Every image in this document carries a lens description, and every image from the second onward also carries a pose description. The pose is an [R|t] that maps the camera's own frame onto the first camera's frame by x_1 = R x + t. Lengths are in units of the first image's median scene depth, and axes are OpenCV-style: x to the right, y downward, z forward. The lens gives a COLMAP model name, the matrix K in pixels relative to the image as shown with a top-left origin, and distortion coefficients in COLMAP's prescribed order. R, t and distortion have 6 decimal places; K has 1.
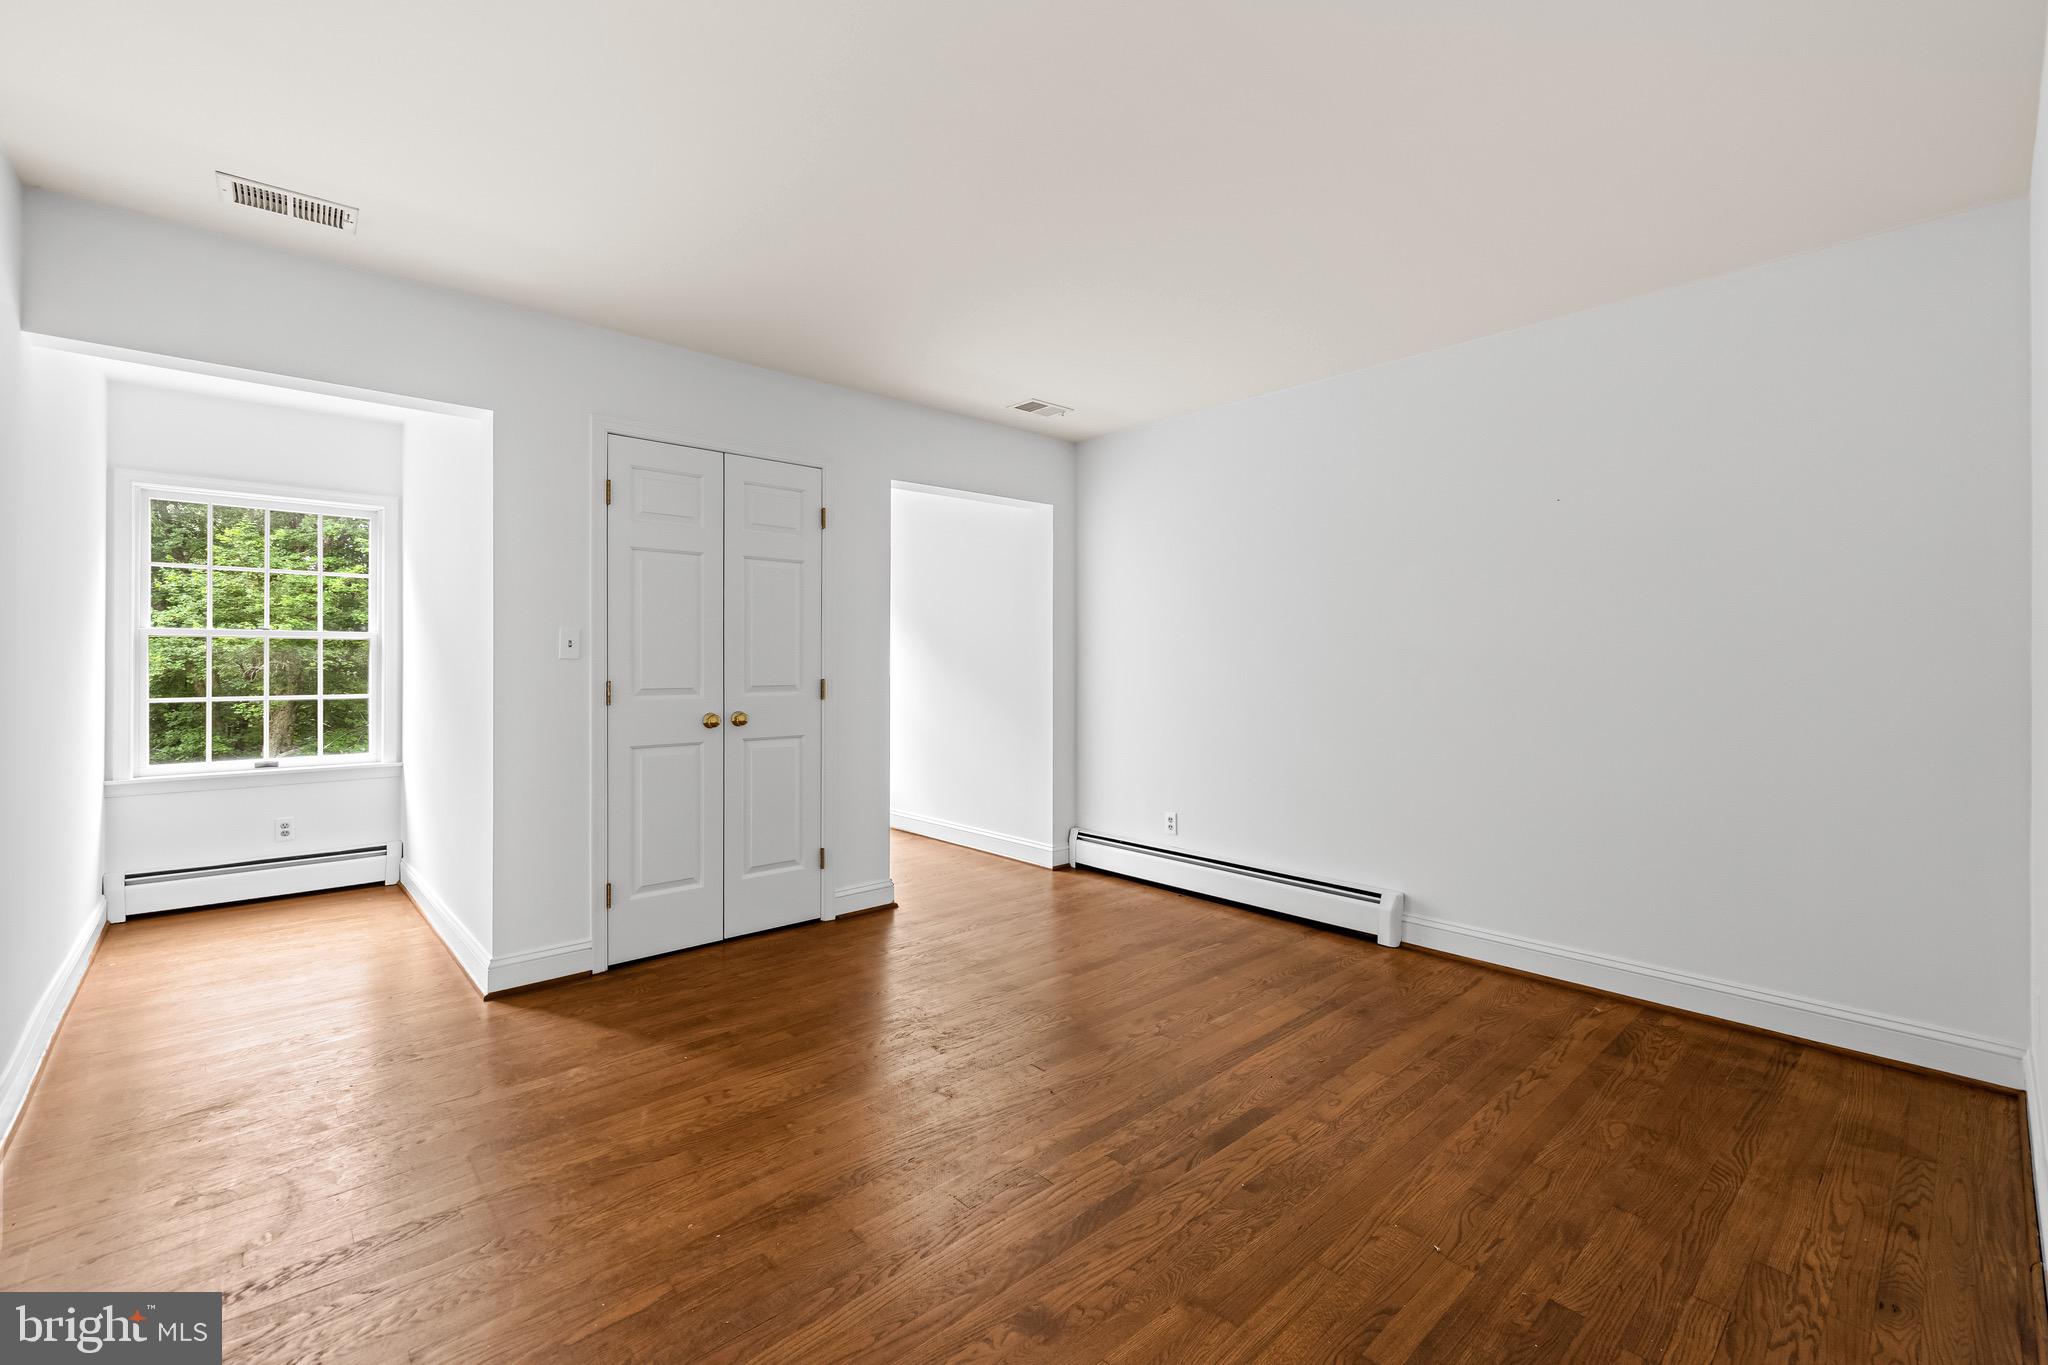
lens RADIAL K [[861.1, 0, 1030.3], [0, 861.1, 667.1], [0, 0, 1]] dist [0.006790, 0.000357]
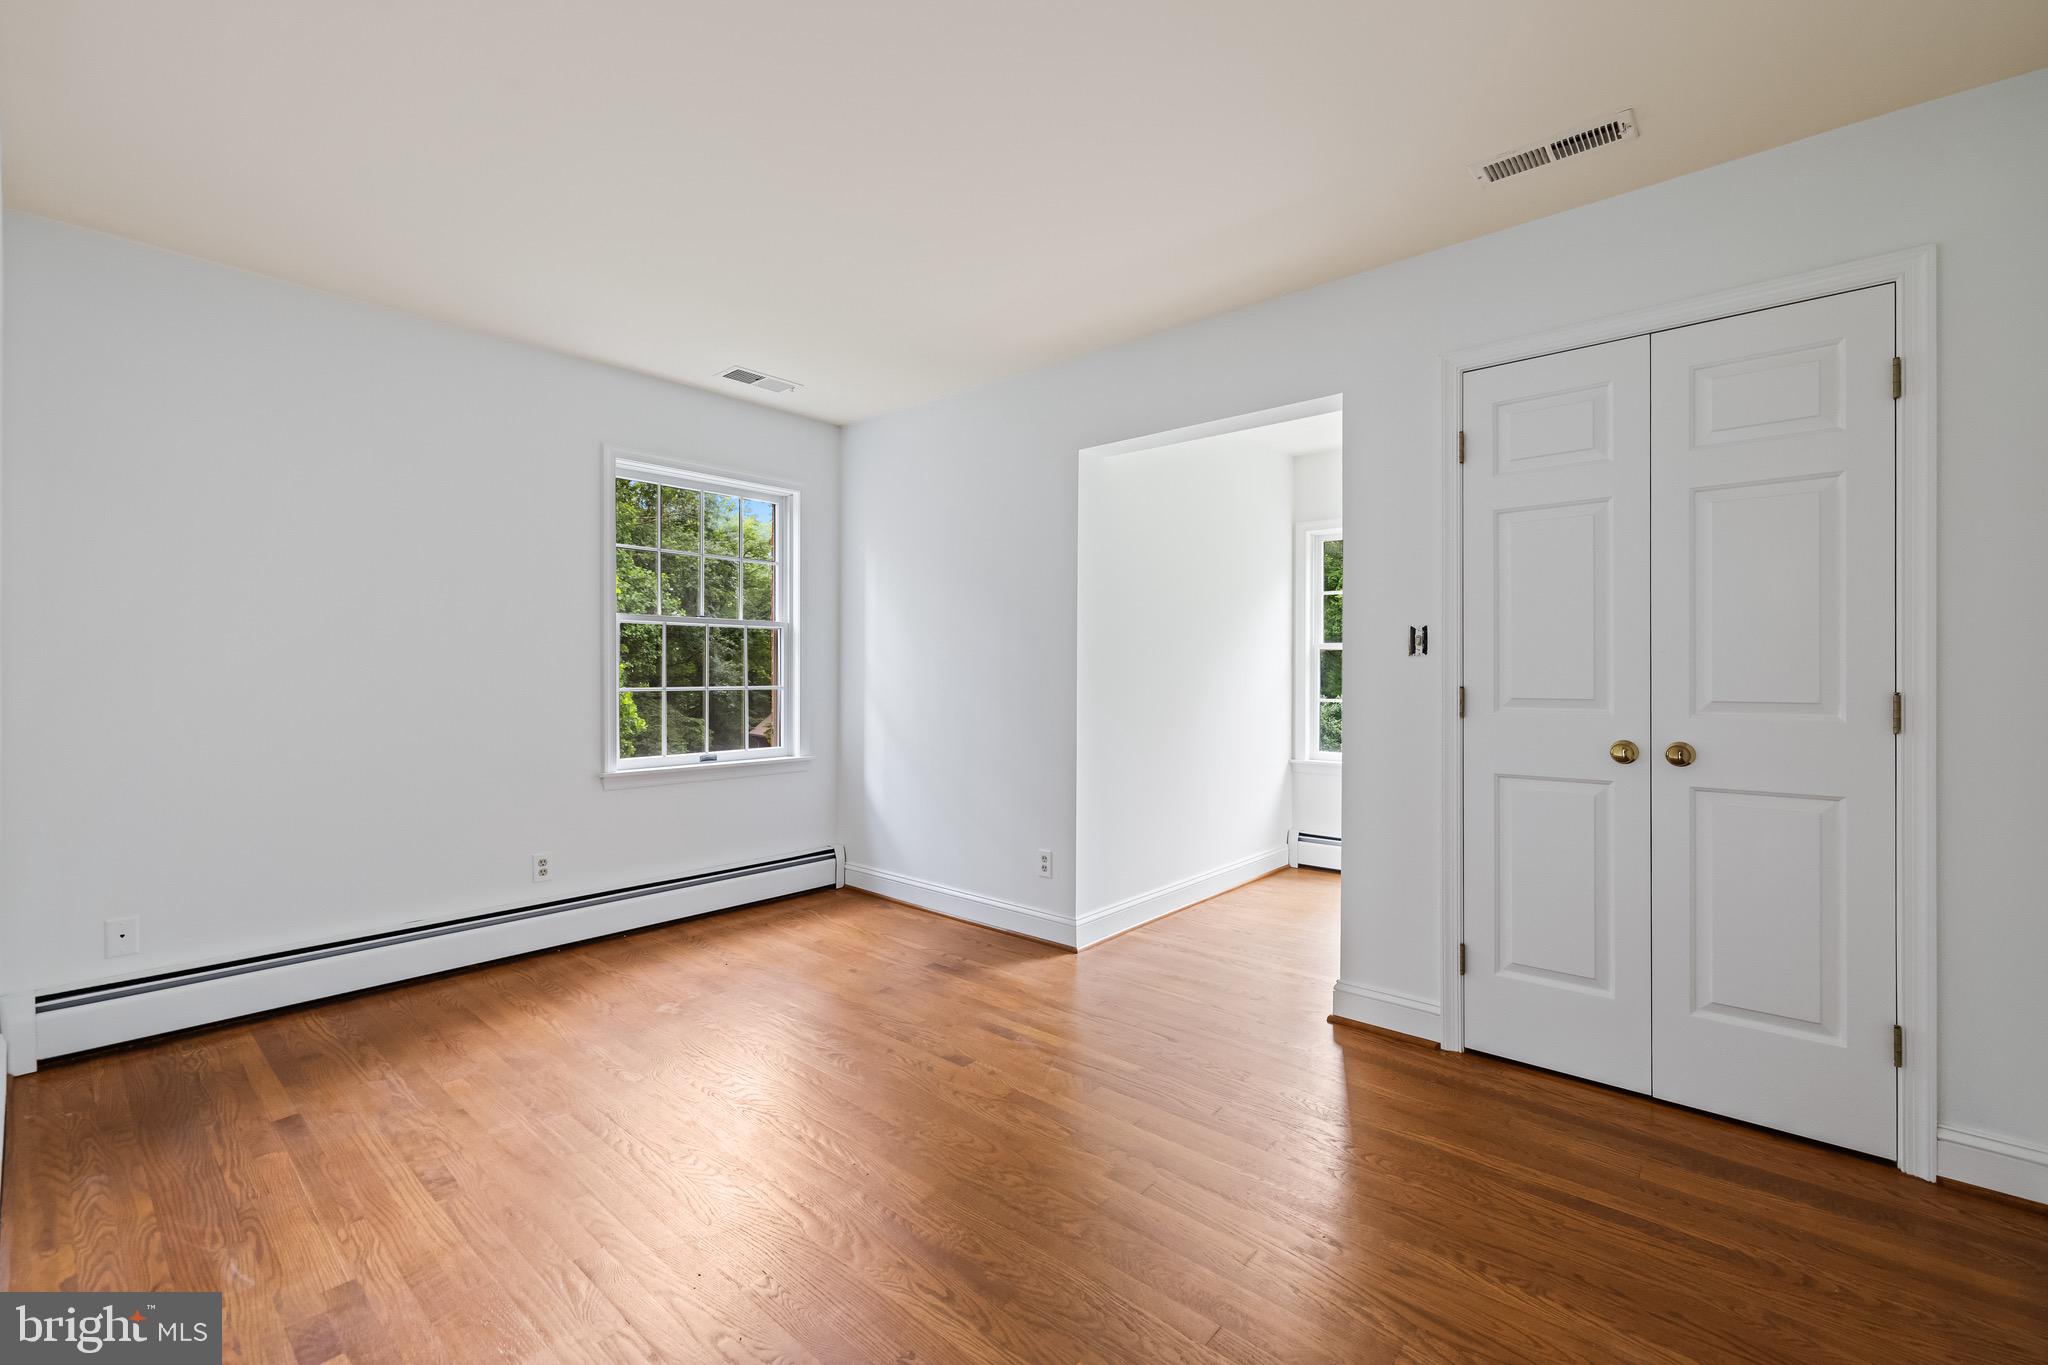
lens RADIAL K [[861.1, 0, 1030.3], [0, 861.1, 667.1], [0, 0, 1]] dist [0.006790, 0.000357]
pose [[0.114617, -0.002994, -0.993405, 0.250809], [-0.000457, 0.999995, -0.003066, 0.000970], [0.993410, 0.000805, 0.114615, 0.517683]]
